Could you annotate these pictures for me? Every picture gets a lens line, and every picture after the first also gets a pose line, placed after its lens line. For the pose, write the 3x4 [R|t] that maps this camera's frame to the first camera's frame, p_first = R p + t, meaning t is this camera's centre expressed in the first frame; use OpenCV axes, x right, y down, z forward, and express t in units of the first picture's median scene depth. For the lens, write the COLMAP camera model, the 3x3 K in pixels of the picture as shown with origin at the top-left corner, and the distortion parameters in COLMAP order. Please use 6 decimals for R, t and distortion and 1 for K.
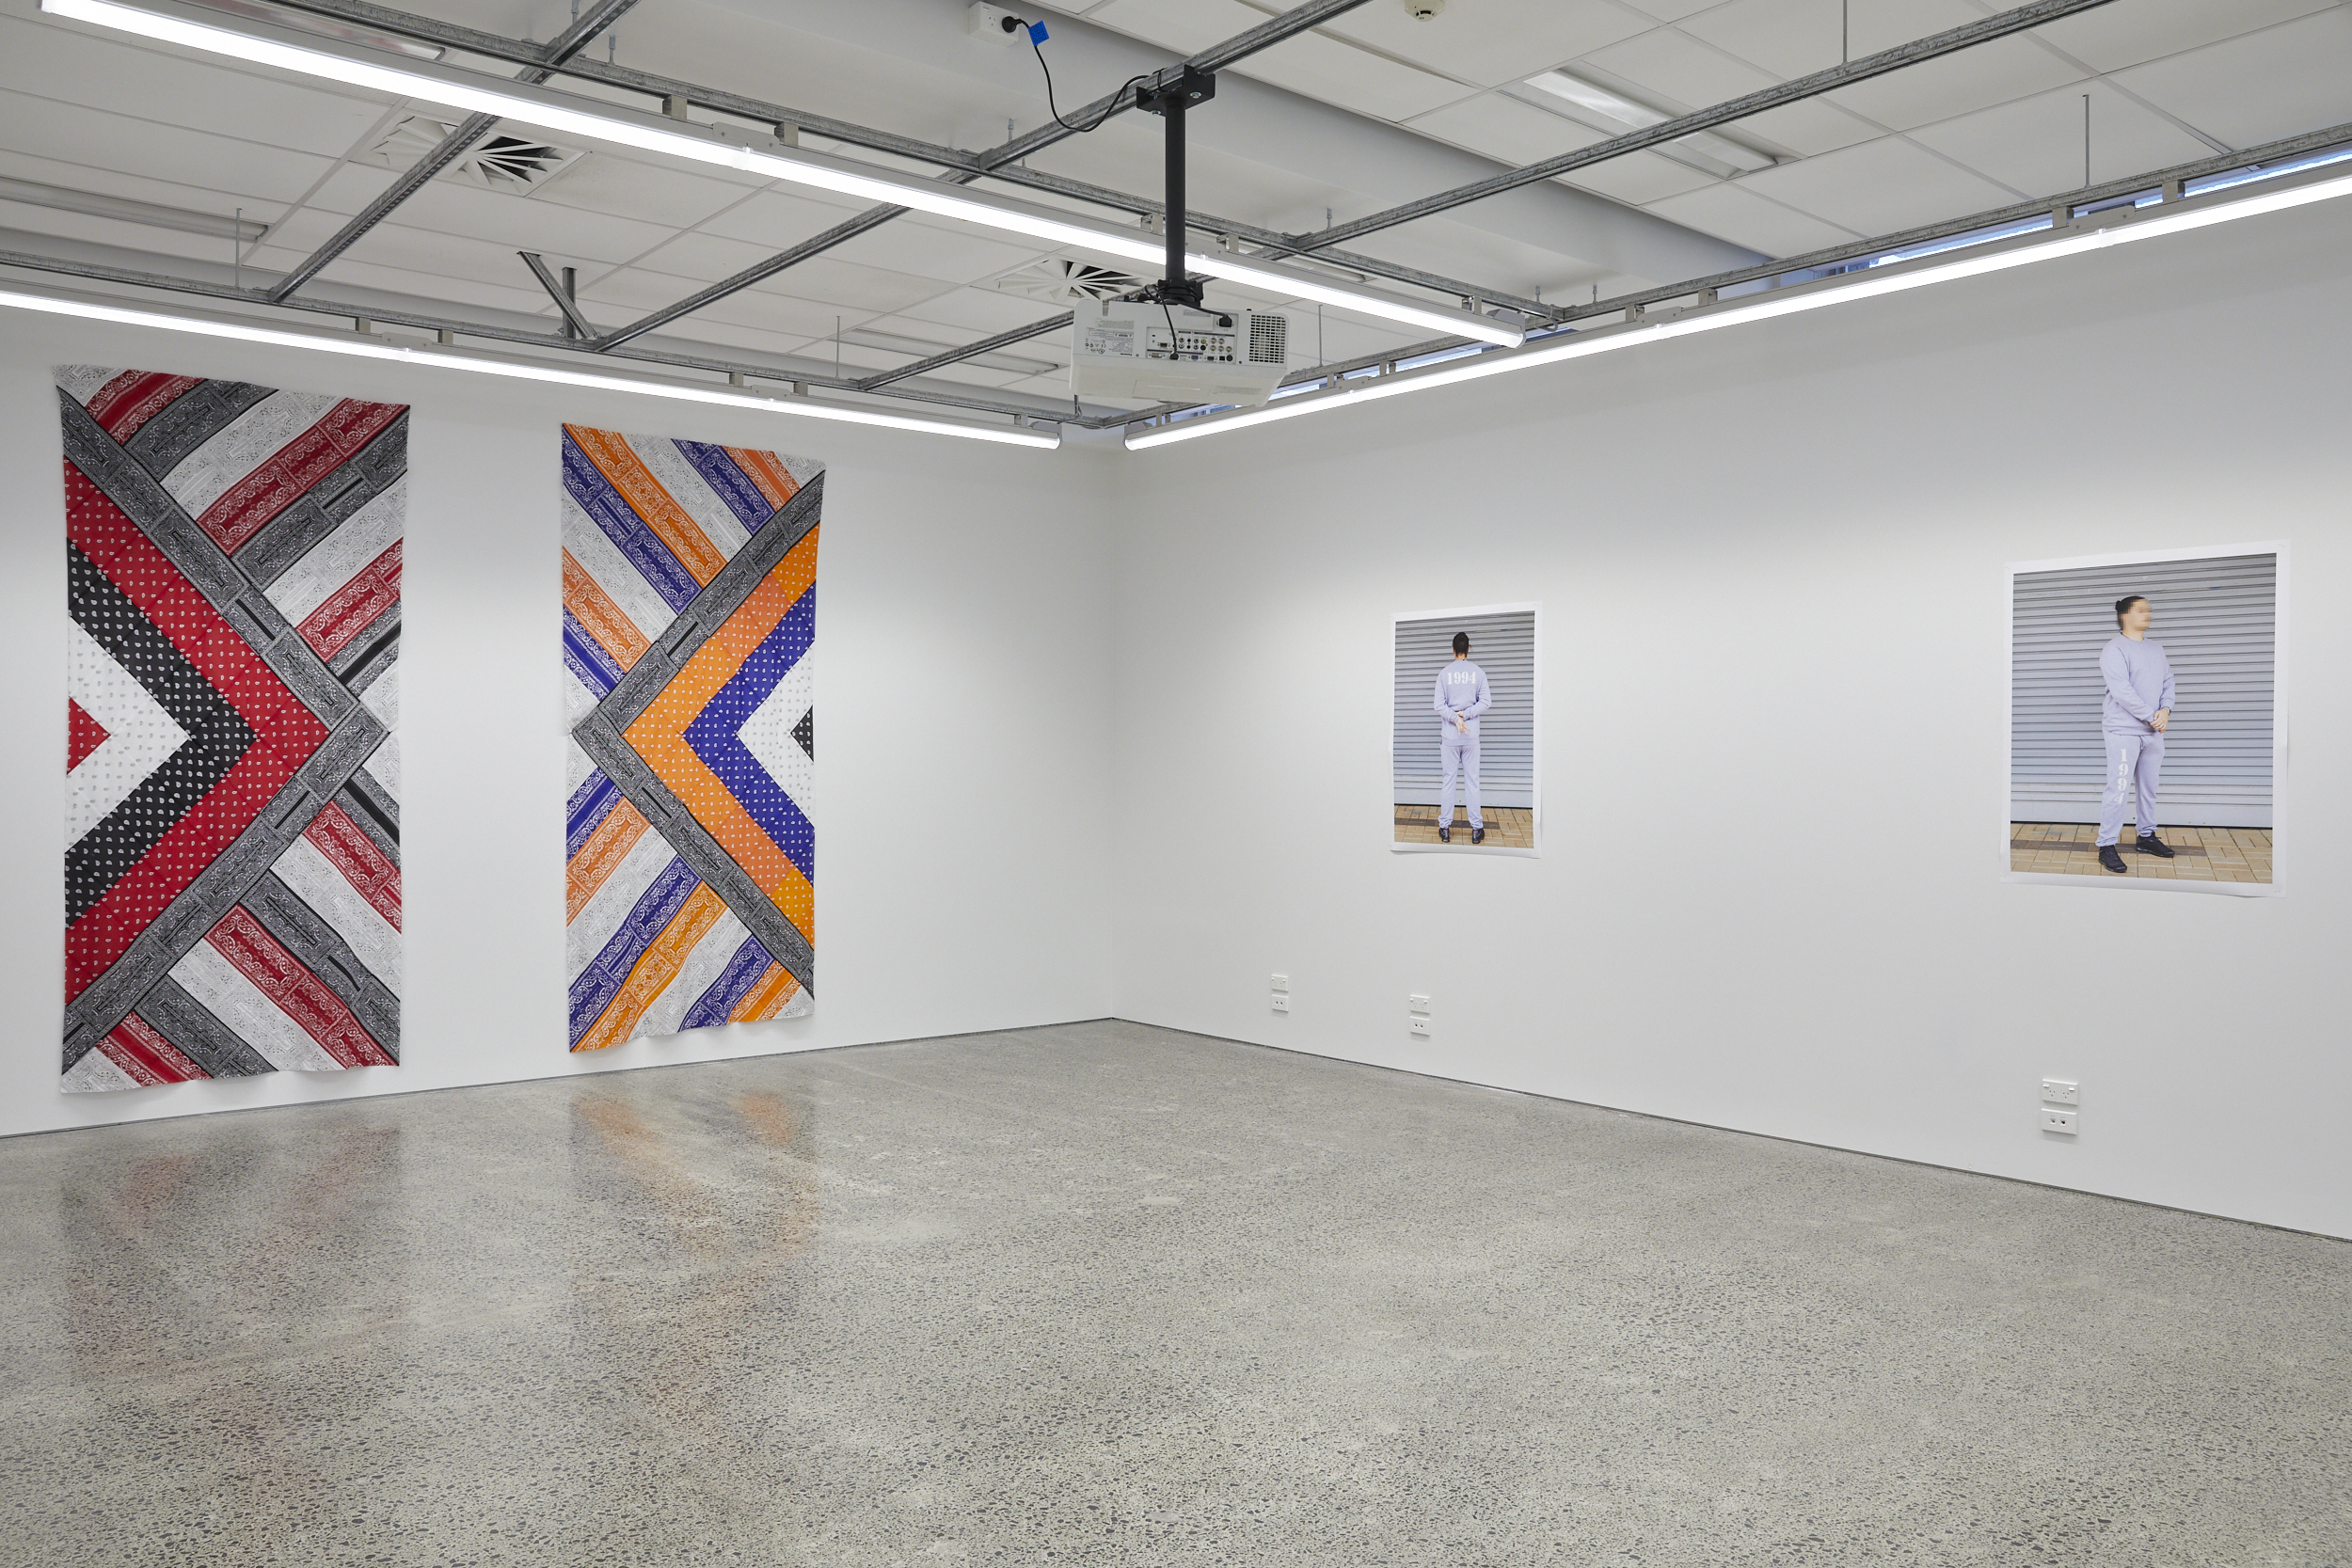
lens RADIAL K [[1742.3, 0, 1175.3], [0, 1742.3, 780.9], [0, 0, 1]] dist [0.005481, 0.007089]
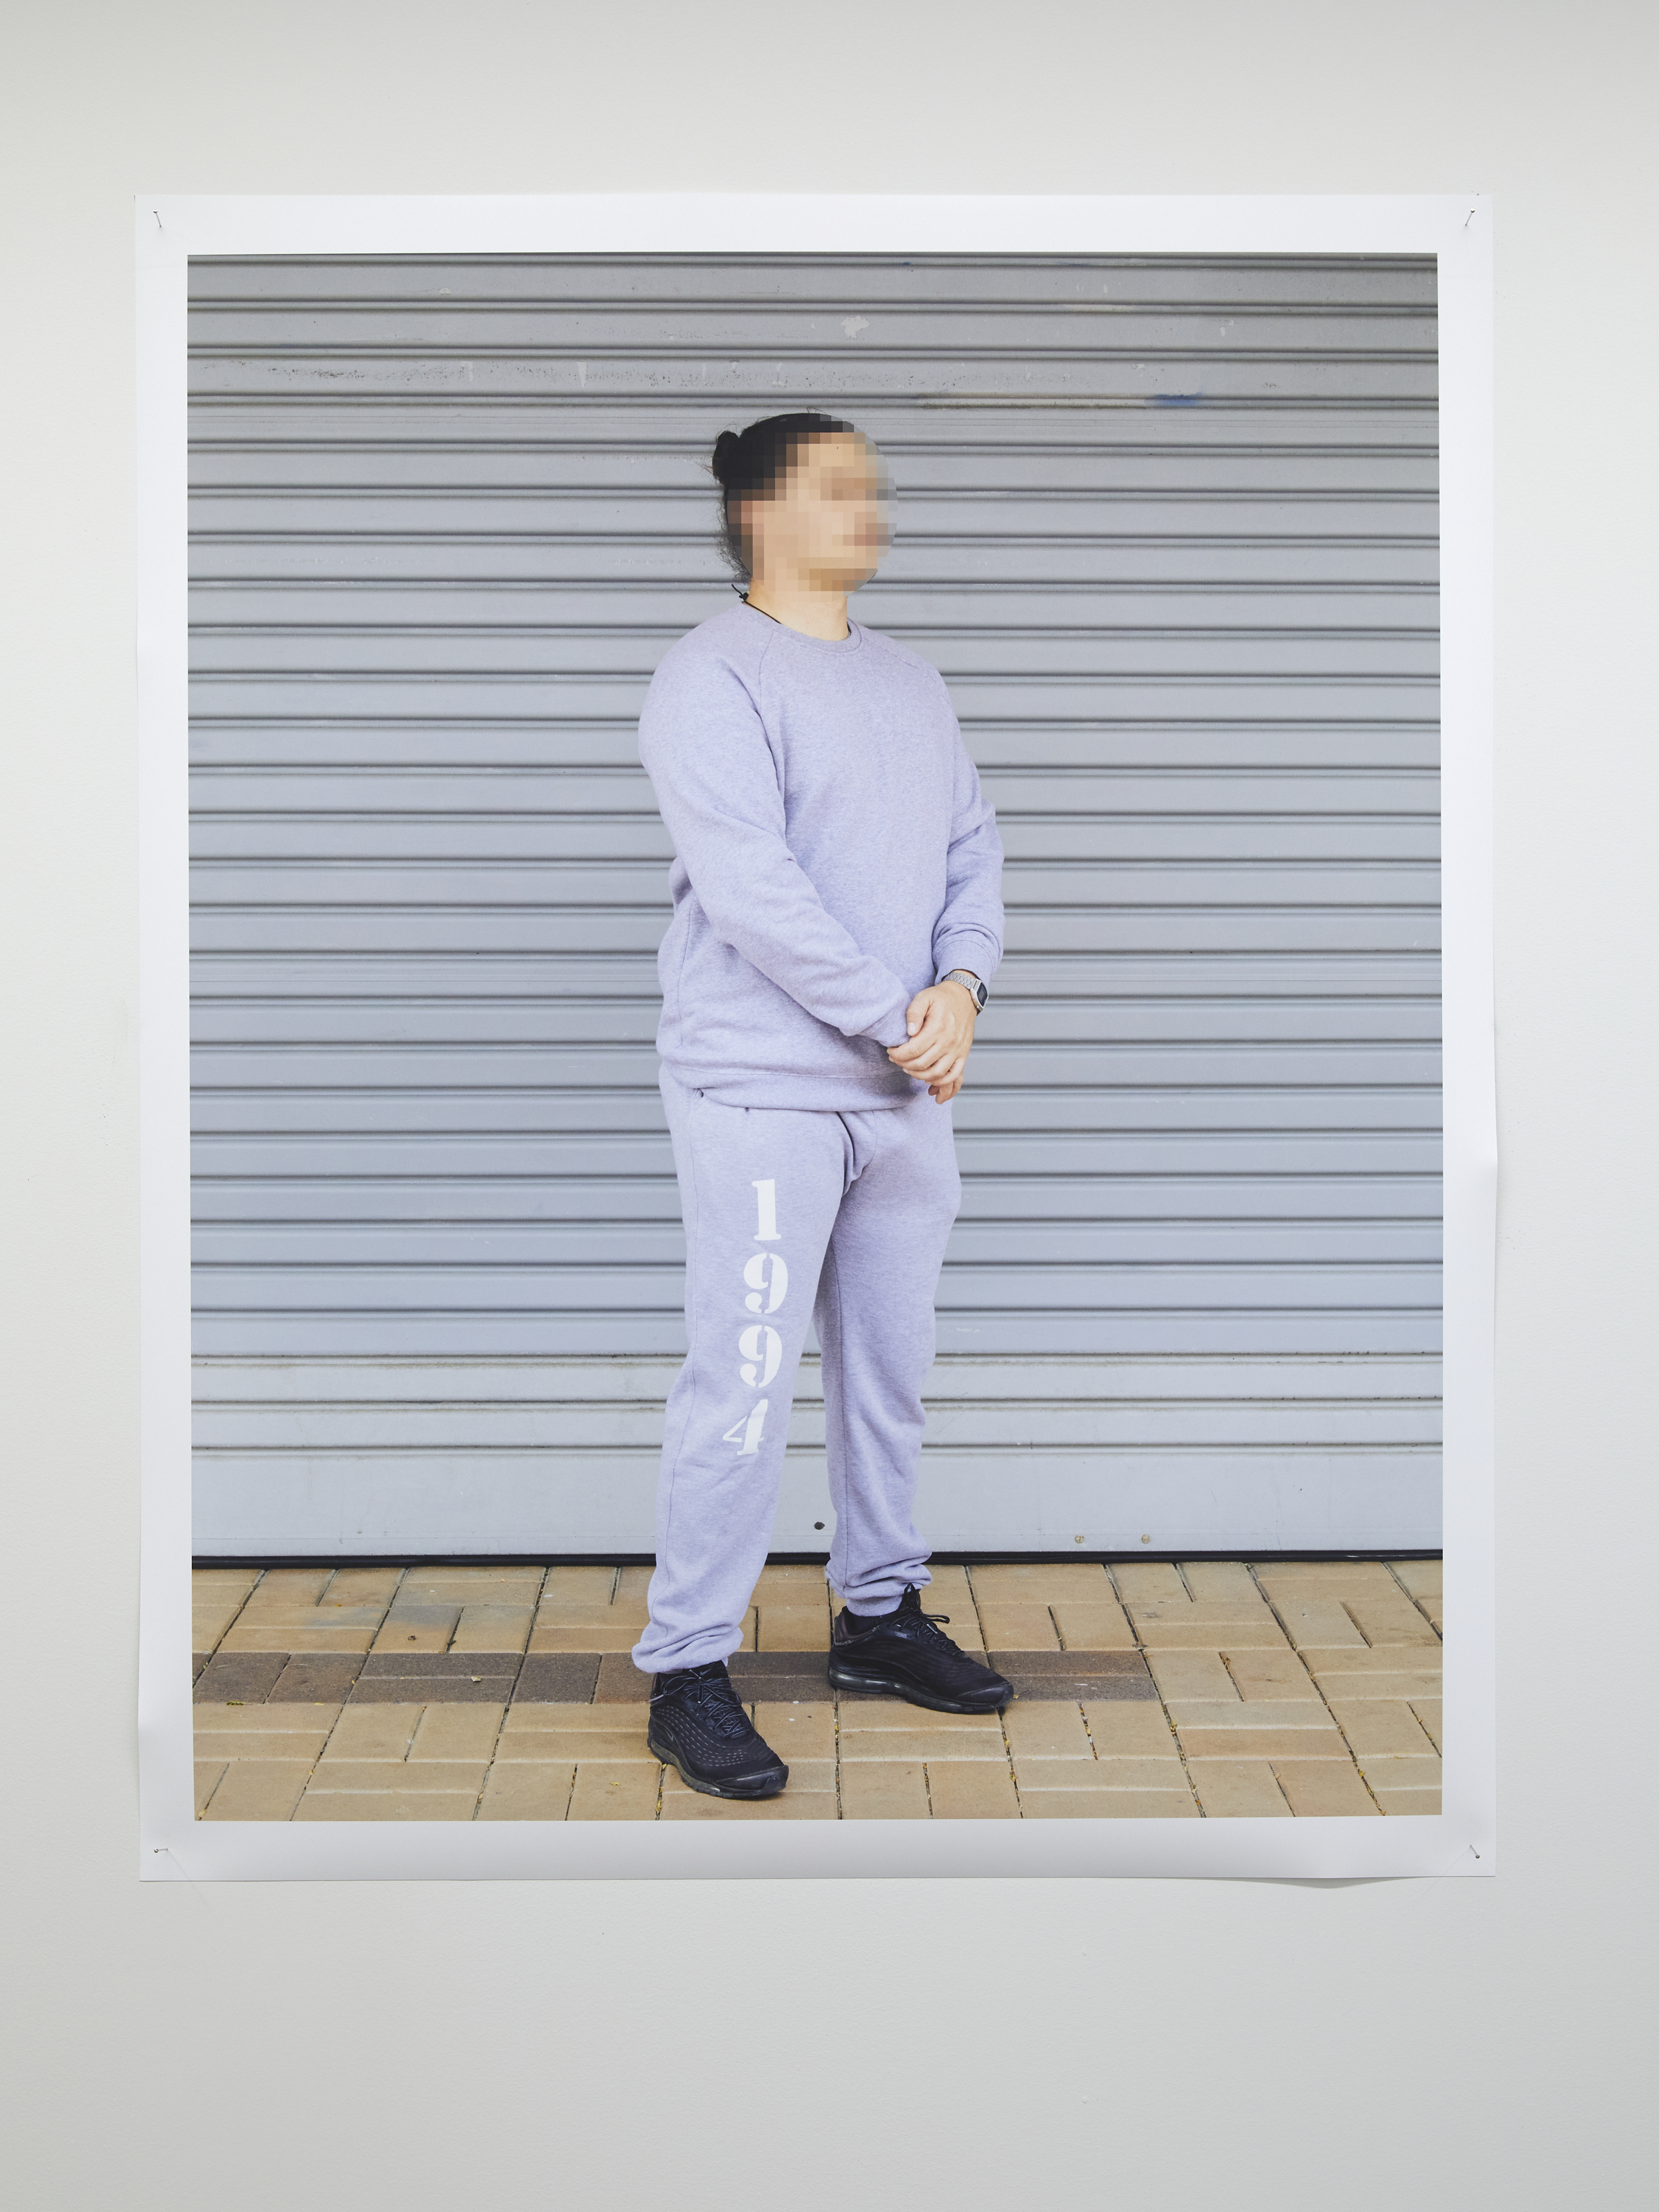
lens RADIAL K [[4041.0, 0, 829.0], [0, 4041.0, 1108.5], [0, 0, 1]] dist [-0.005634, 0.000000]
pose [[0.616238, -0.013132, 0.787451, 0.146165], [0.014838, 0.999877, 0.005063, -0.022579], [-0.787420, 0.008564, 0.616357, 0.561557]]
